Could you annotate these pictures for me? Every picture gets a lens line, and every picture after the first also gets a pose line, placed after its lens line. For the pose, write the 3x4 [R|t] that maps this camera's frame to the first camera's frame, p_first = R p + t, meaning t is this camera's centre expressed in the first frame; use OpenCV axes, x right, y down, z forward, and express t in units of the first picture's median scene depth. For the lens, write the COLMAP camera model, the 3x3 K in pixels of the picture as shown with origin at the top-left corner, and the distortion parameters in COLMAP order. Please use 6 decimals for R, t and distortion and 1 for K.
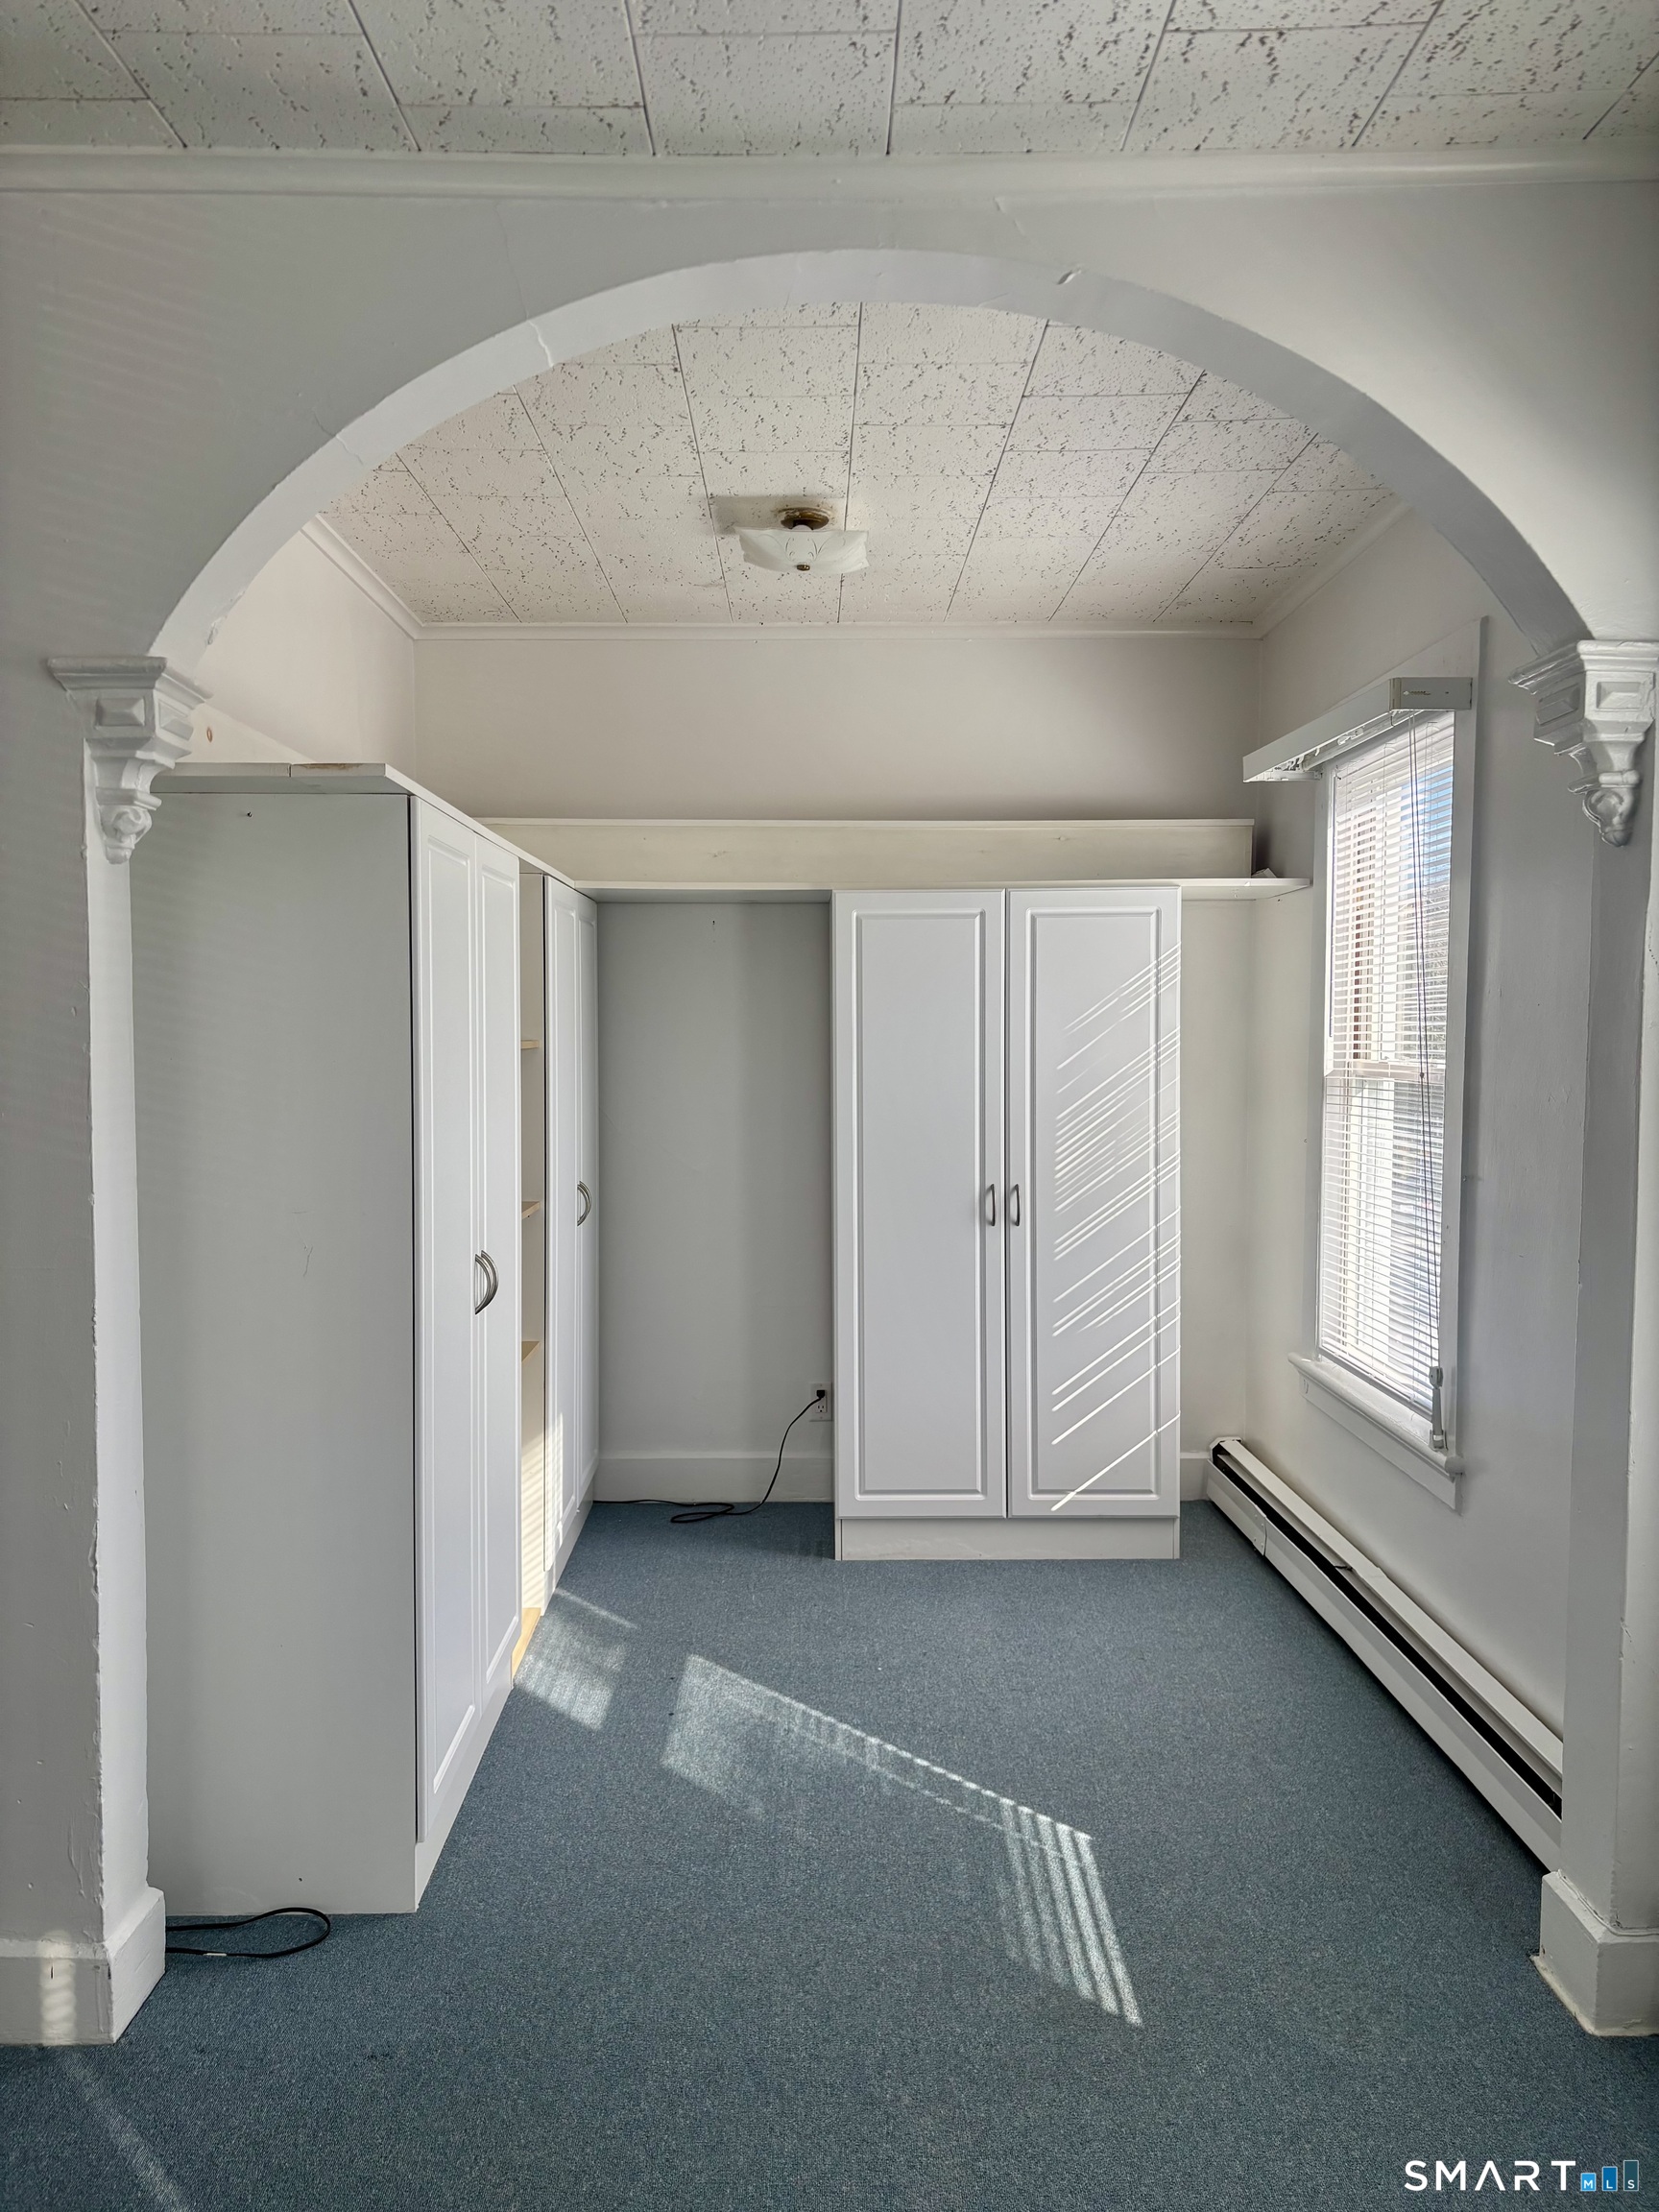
lens RADIAL K [[1672.8, 0, 834.3], [0, 1672.8, 1098.0], [0, 0, 1]] dist [-0.000644, 0.025223]
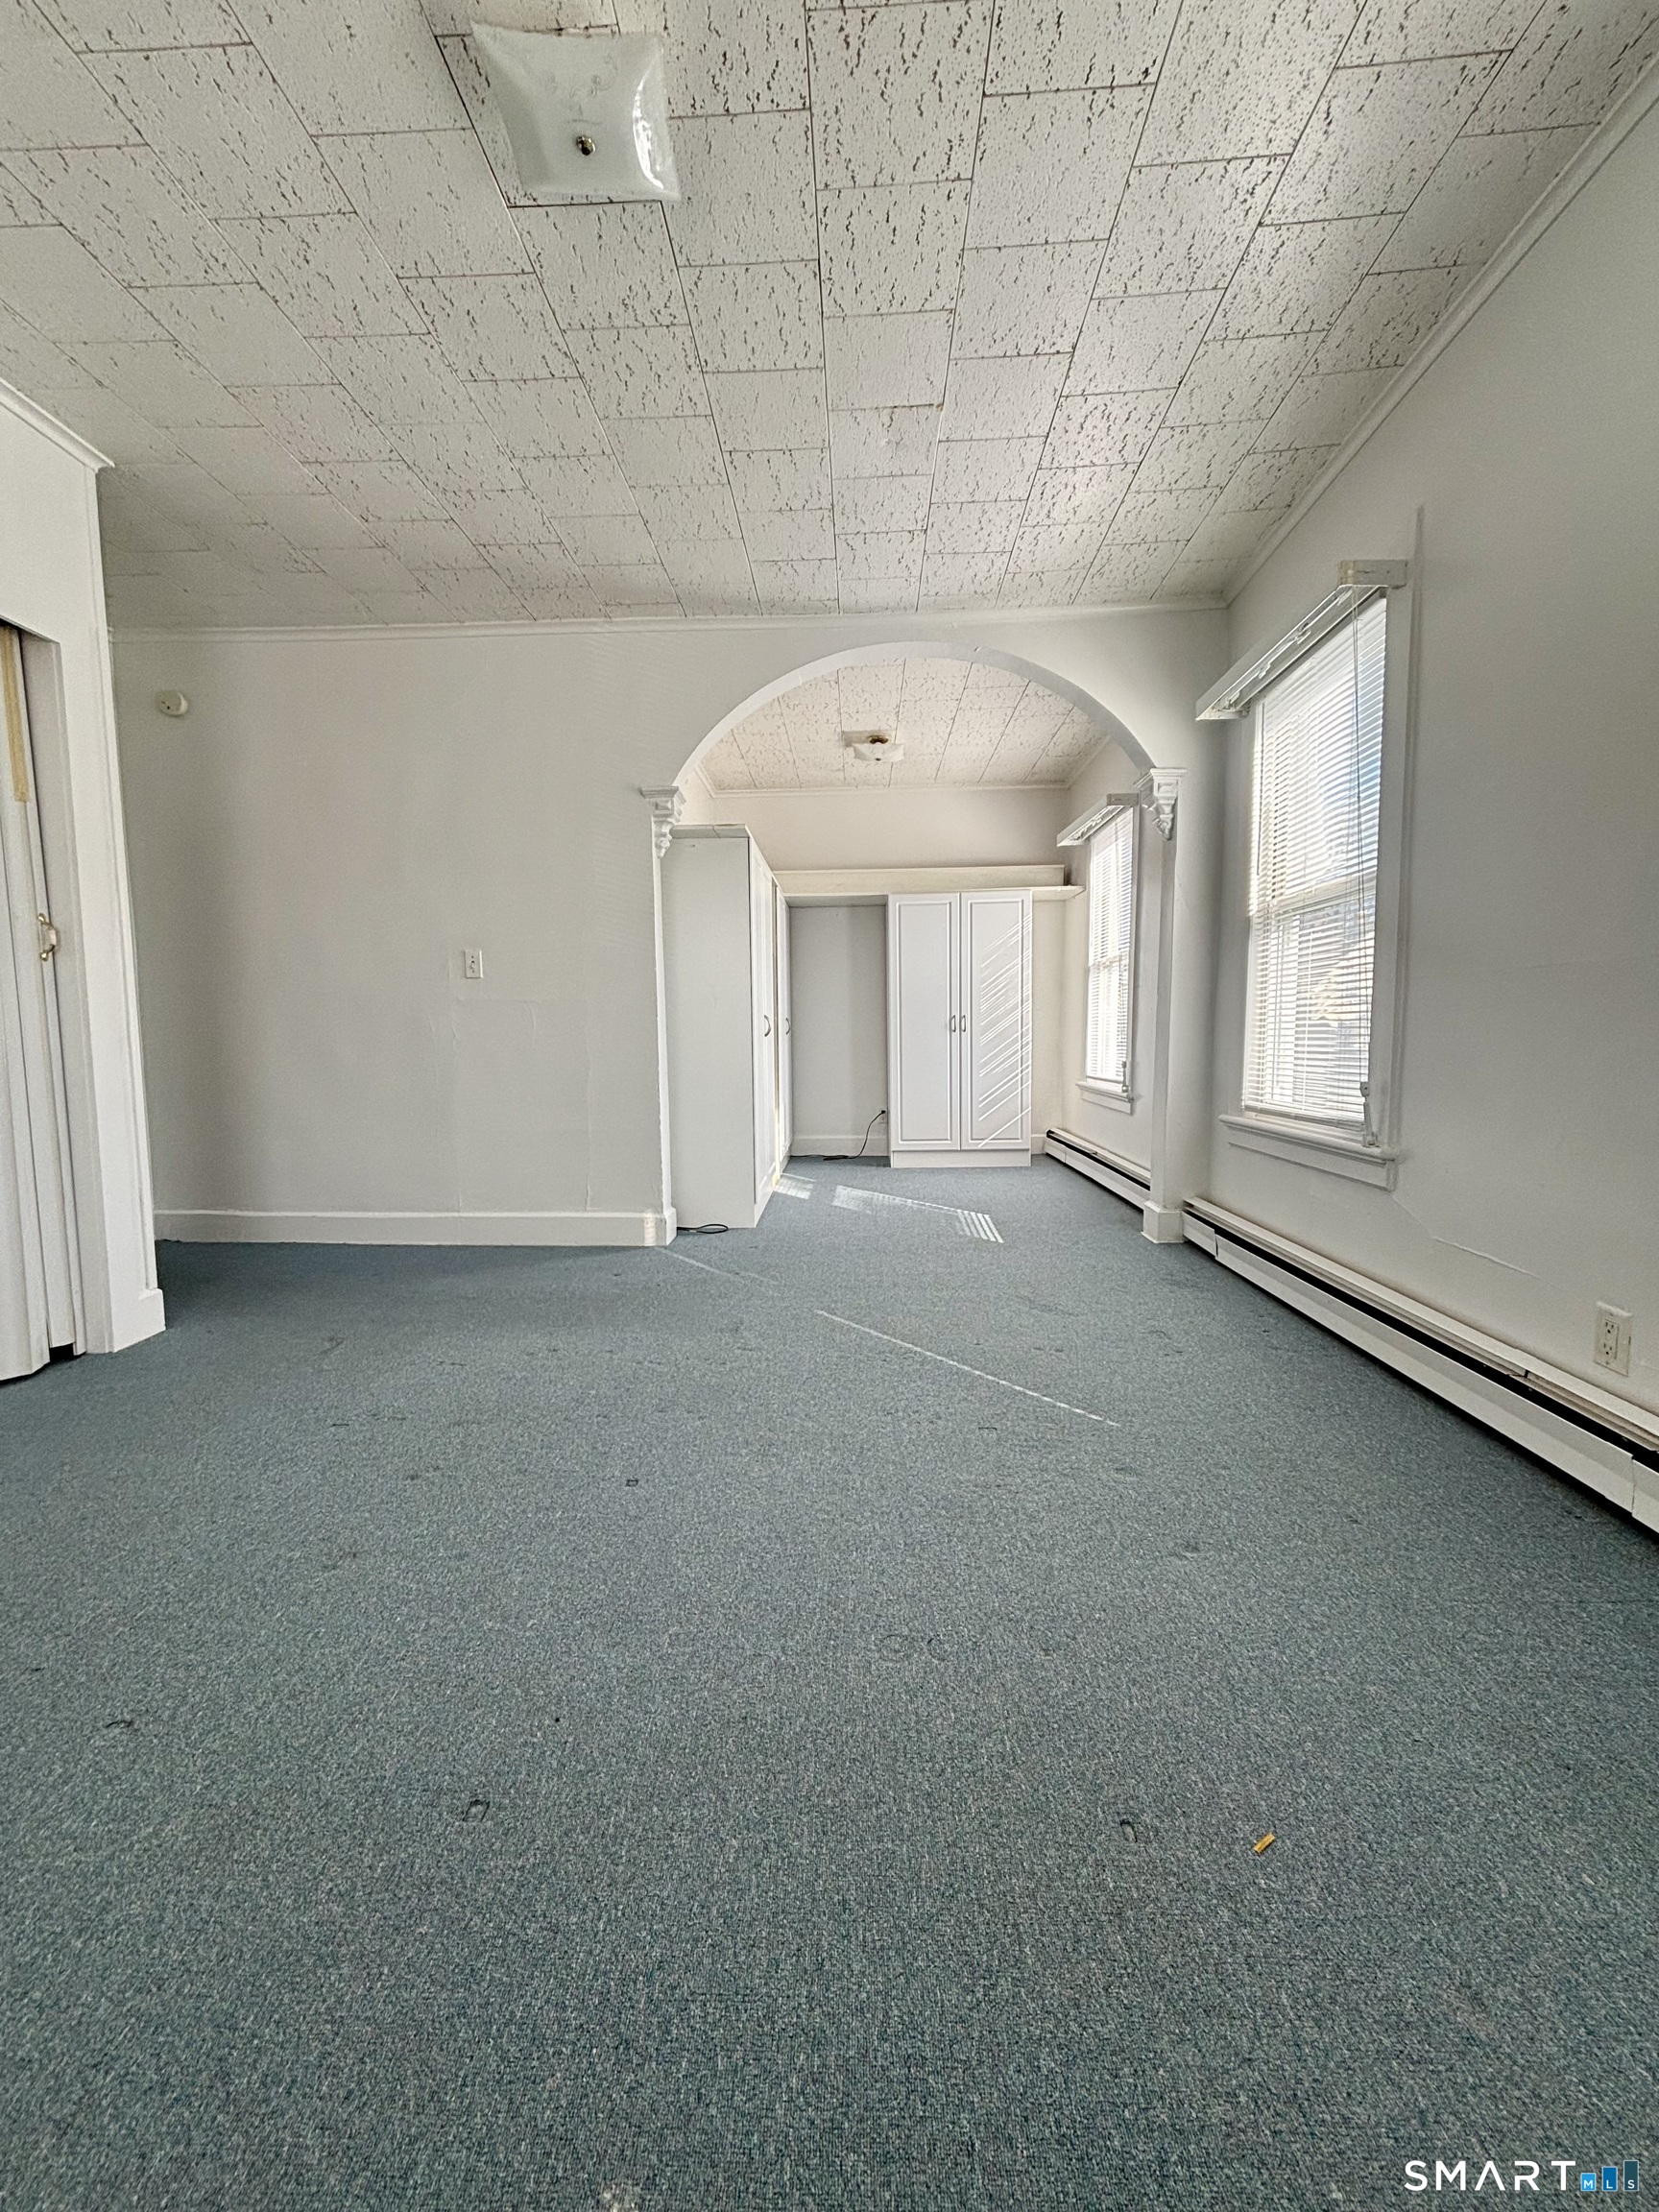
lens RADIAL K [[884.7, 0, 829.0], [0, 884.7, 1108.1], [0, 0, 1]] dist [-0.002753, 0.001117]
pose [[0.998777, -0.007852, -0.048824, -0.029723], [0.010177, 0.998817, 0.047555, 0.137728], [0.048393, -0.047994, 0.997675, -0.345189]]
